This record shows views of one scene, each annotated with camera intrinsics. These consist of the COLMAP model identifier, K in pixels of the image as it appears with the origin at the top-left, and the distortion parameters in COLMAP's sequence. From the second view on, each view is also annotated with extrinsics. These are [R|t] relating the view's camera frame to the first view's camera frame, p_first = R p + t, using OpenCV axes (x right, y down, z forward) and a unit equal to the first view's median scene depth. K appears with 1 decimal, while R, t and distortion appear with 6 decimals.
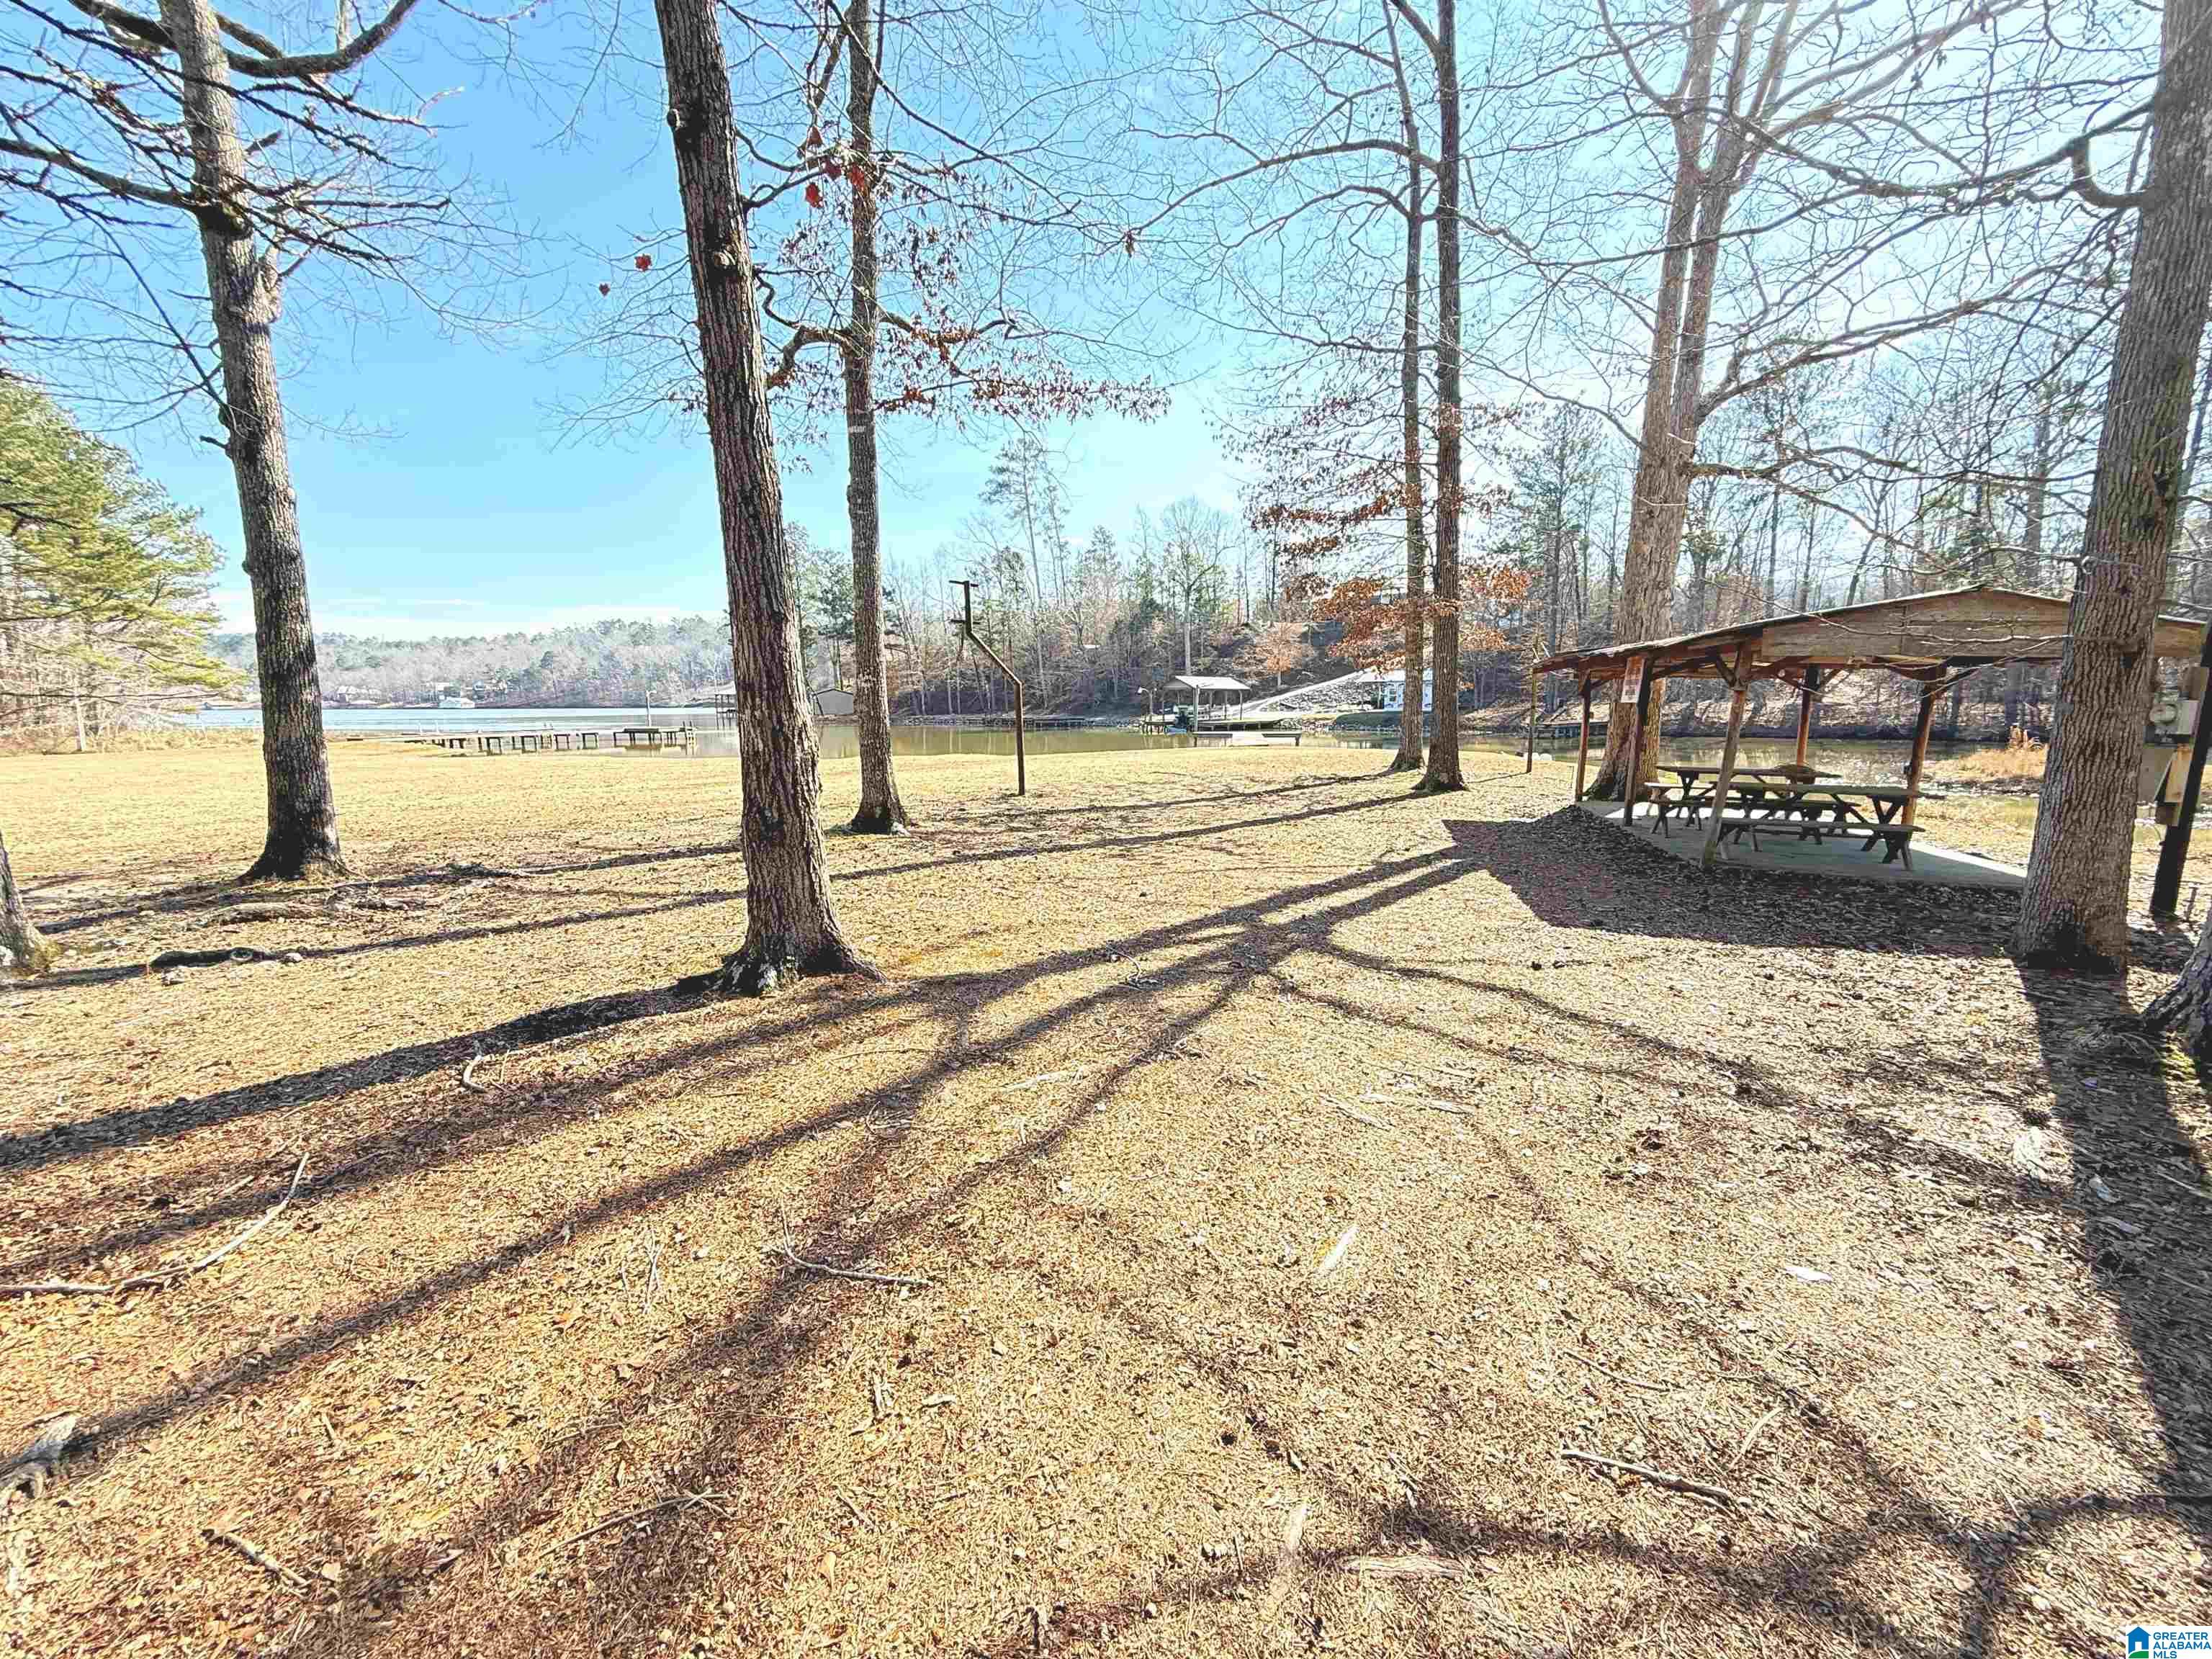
lens RADIAL K [[886.3, 0, 1102.5], [0, 886.3, 828.5], [0, 0, 1]] dist [-0.000413, 0.000495]
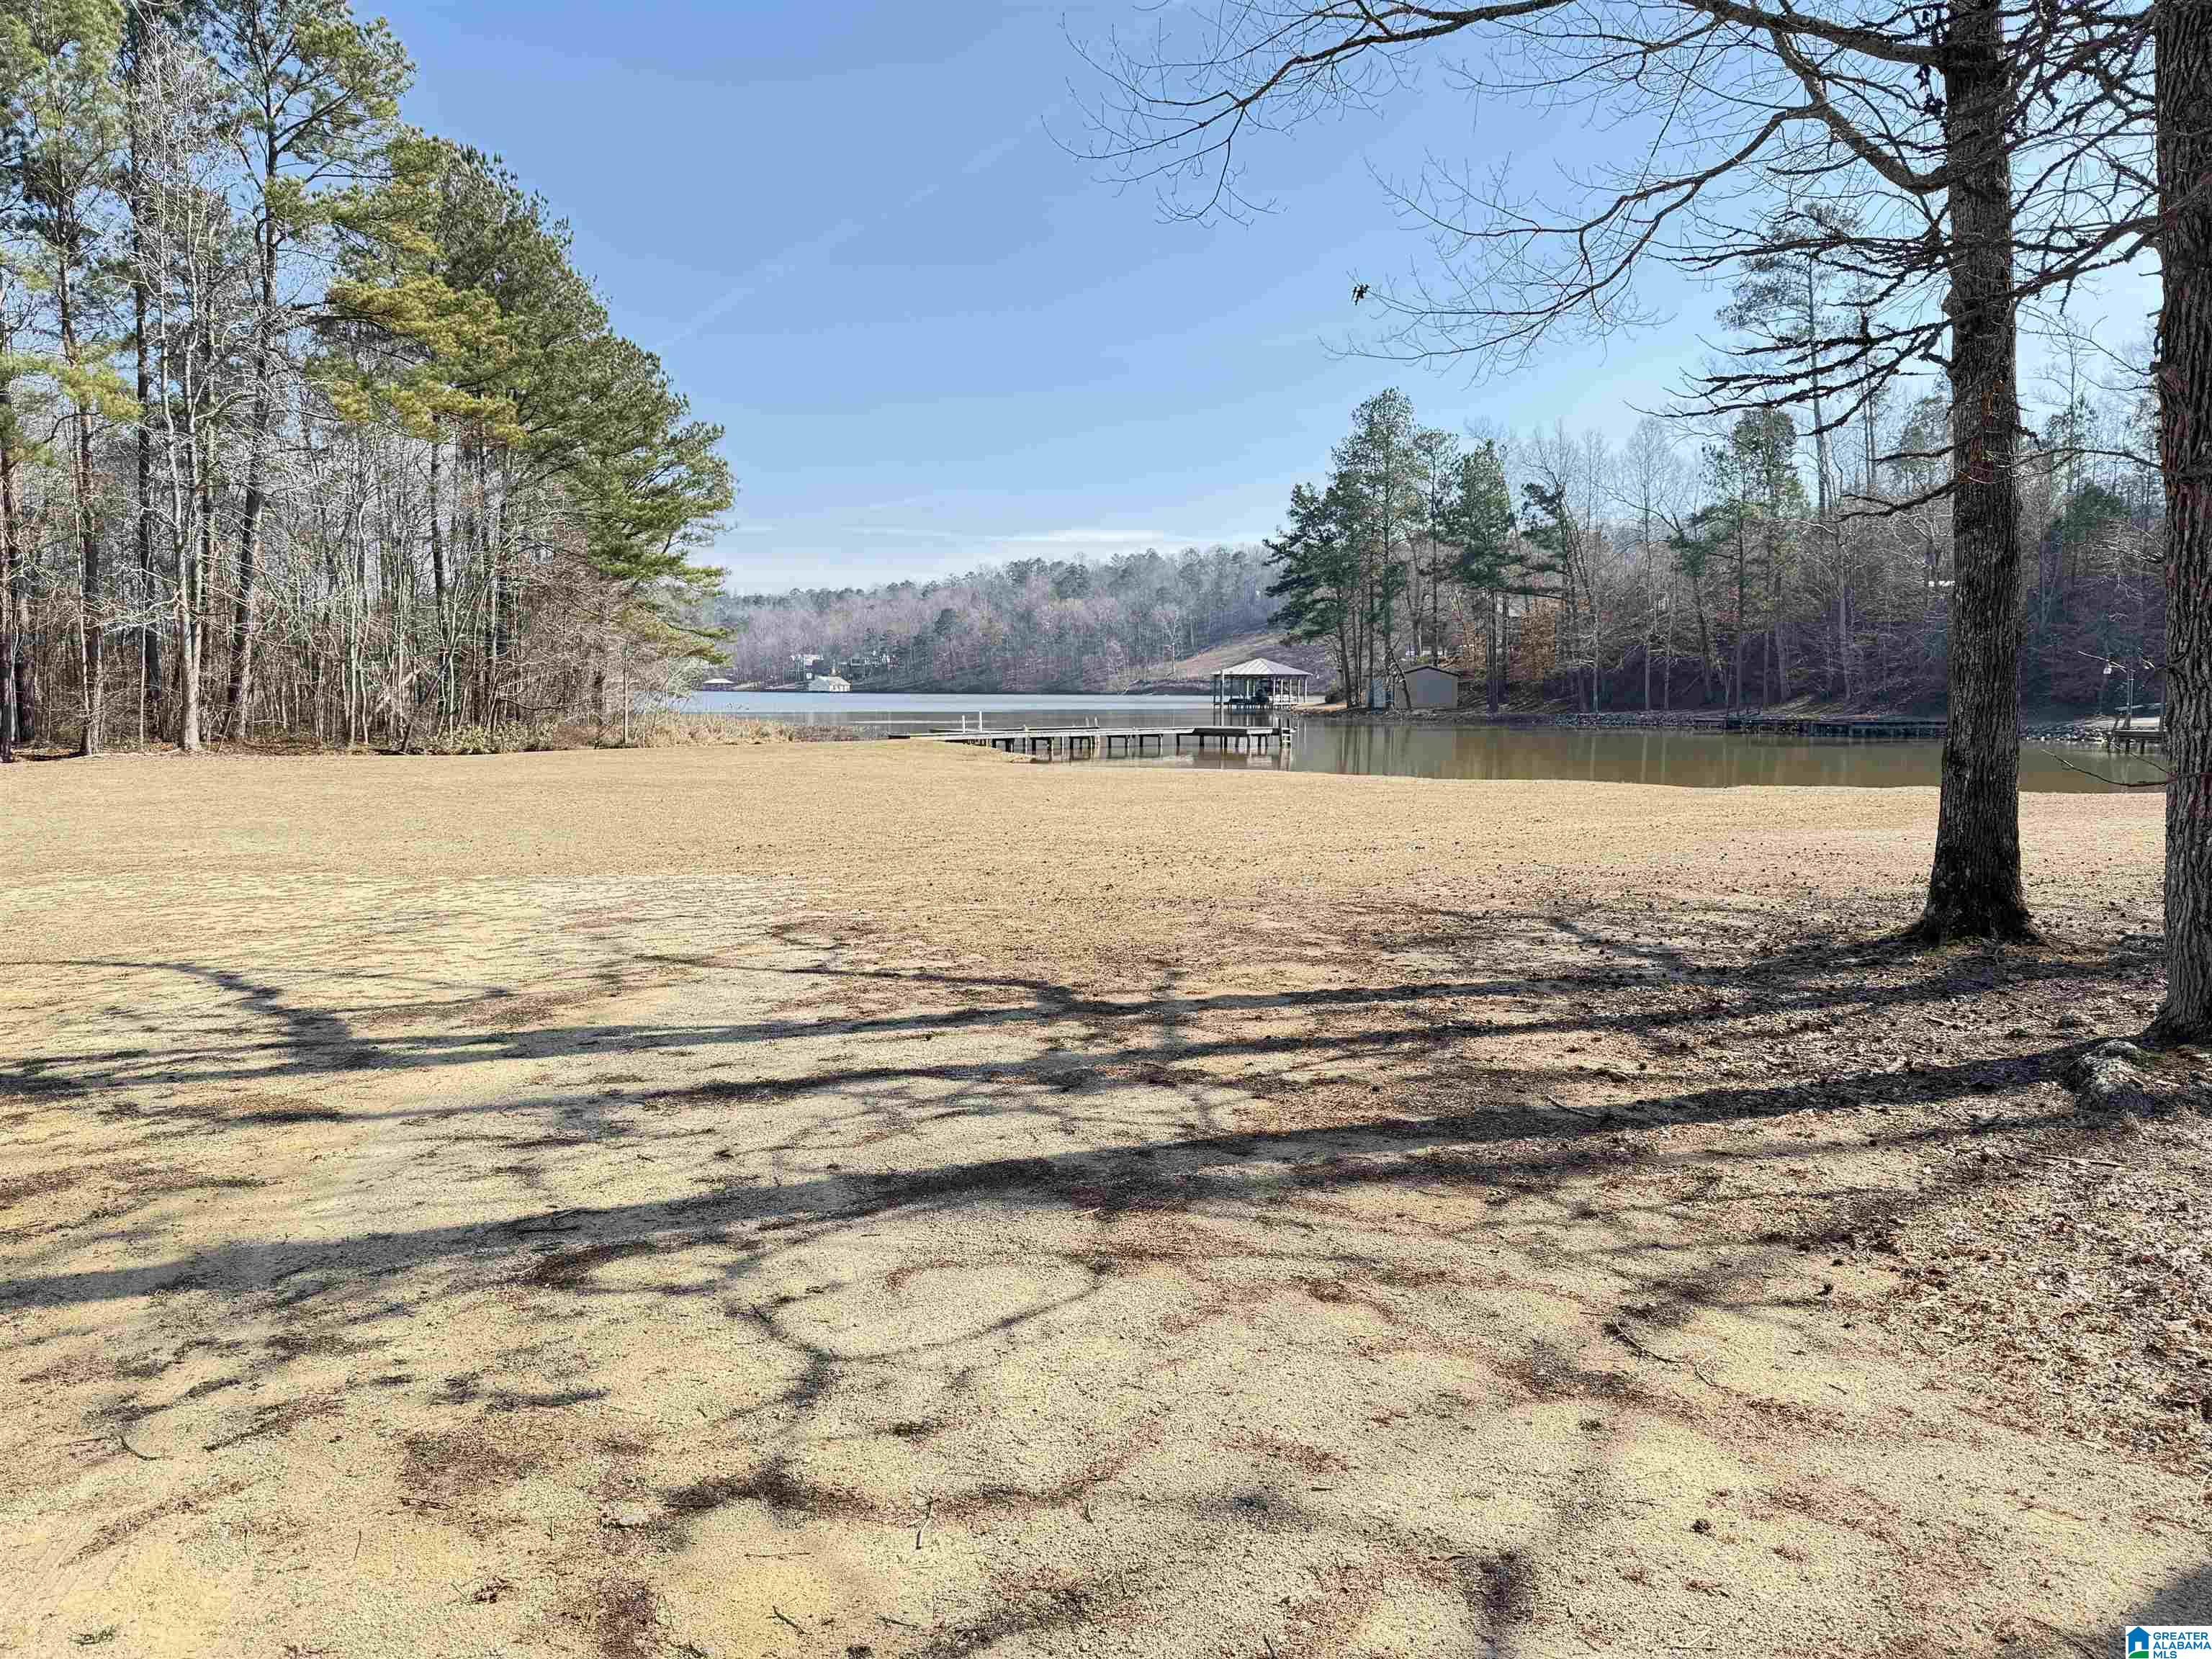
lens RADIAL K [[1541.3, 0, 1110.5], [0, 1541.3, 865.0], [0, 0, 1]] dist [0.030635, -0.003046]
pose [[0.907706, 0.055874, -0.415870, -0.083464], [-0.067125, 0.997667, -0.012470, 0.004220], [0.414203, 0.039235, 0.909339, -0.032021]]
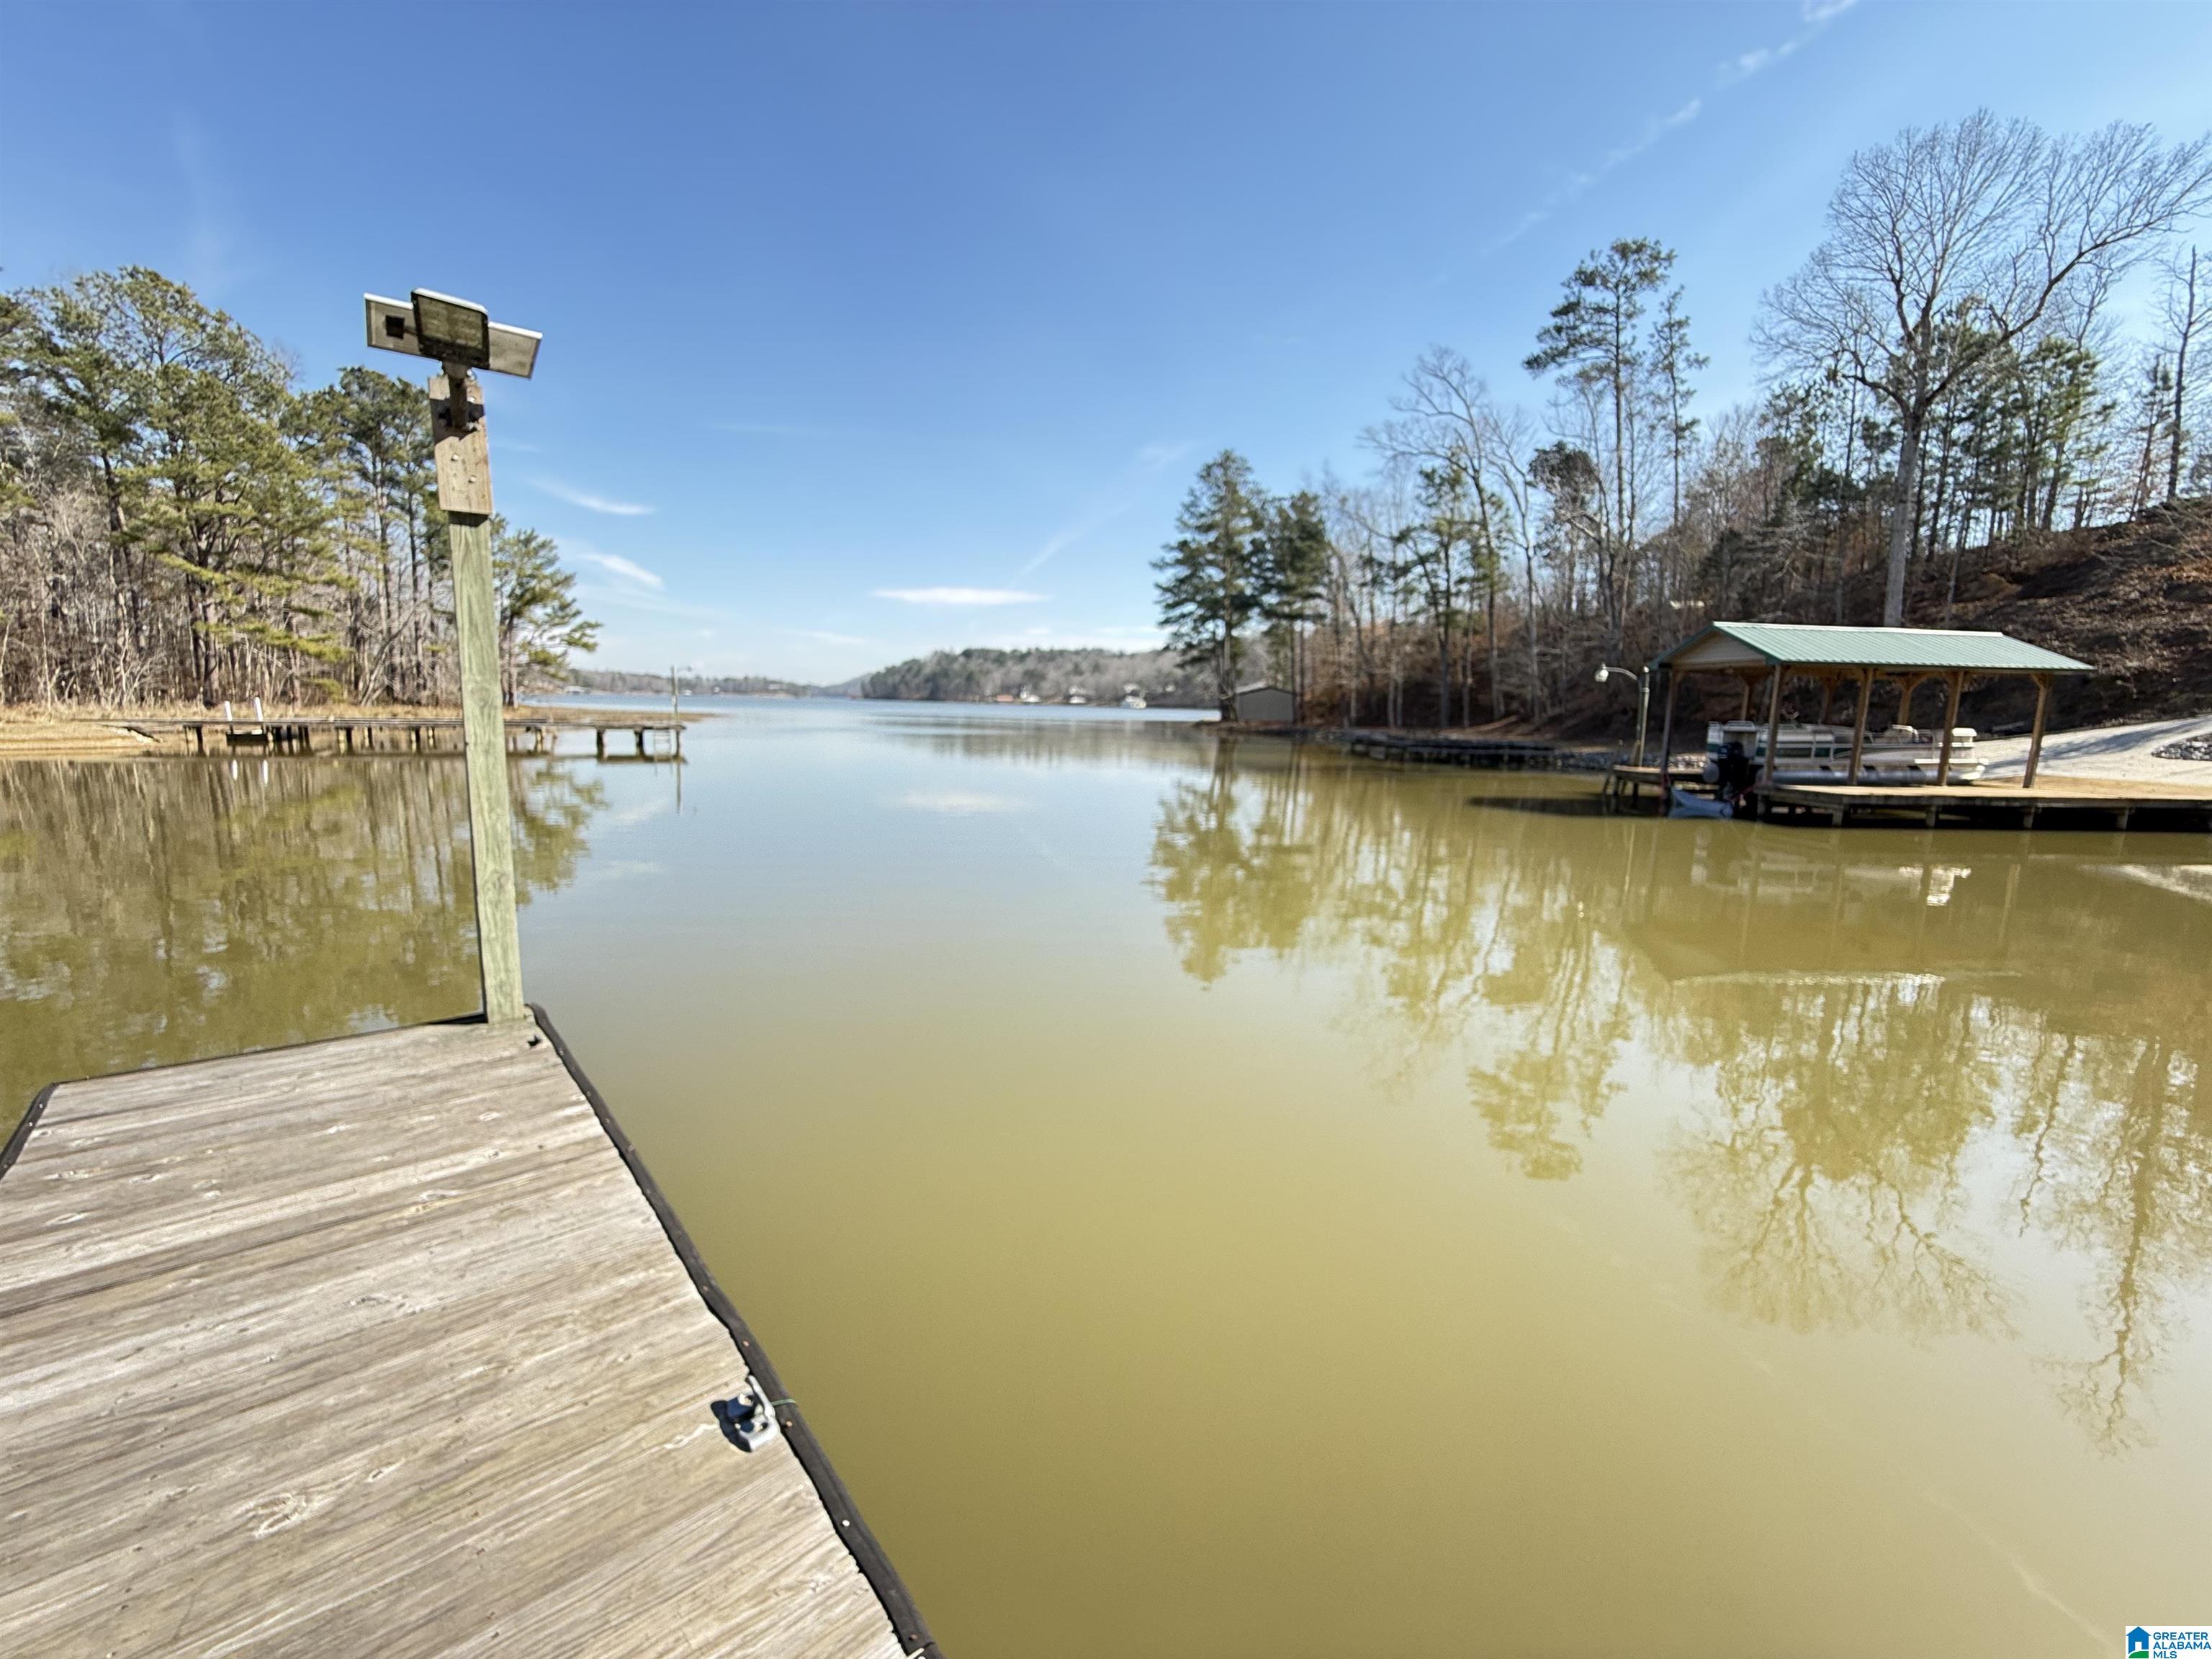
lens RADIAL K [[894.0, 0, 1101.7], [0, 894.0, 834.5], [0, 0, 1]] dist [-0.000085, -0.000295]
pose [[0.750818, 0.119118, -0.649679, 0.106034], [-0.122234, 0.991672, 0.040559, -0.073262], [0.649100, 0.048960, 0.759126, 0.528575]]
